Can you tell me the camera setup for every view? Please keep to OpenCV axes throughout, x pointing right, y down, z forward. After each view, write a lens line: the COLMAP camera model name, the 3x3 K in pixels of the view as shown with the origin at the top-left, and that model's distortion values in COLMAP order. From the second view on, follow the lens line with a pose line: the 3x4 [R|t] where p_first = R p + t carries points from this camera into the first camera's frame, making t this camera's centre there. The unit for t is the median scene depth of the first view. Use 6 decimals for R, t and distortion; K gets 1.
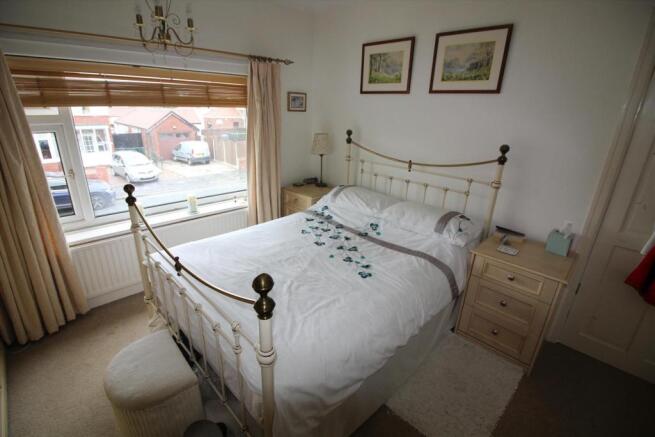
lens RADIAL K [[306.8, 0, 321.9], [0, 306.8, 215.7], [0, 0, 1]] dist [-0.015699, -0.003829]
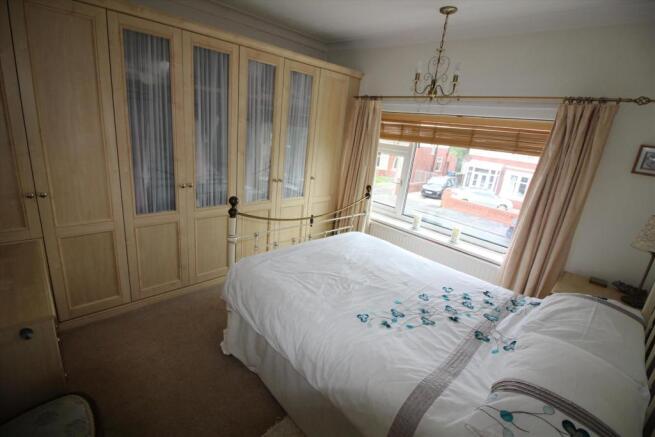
lens RADIAL K [[306.8, 0, 322.2], [0, 306.8, 215.0], [0, 0, 1]] dist [-0.015699, -0.003829]
pose [[-0.017590, 0.248726, -0.968414, 0.759360], [-0.430781, 0.872171, 0.231831, -0.183765], [0.902285, 0.421252, 0.091805, 0.550069]]
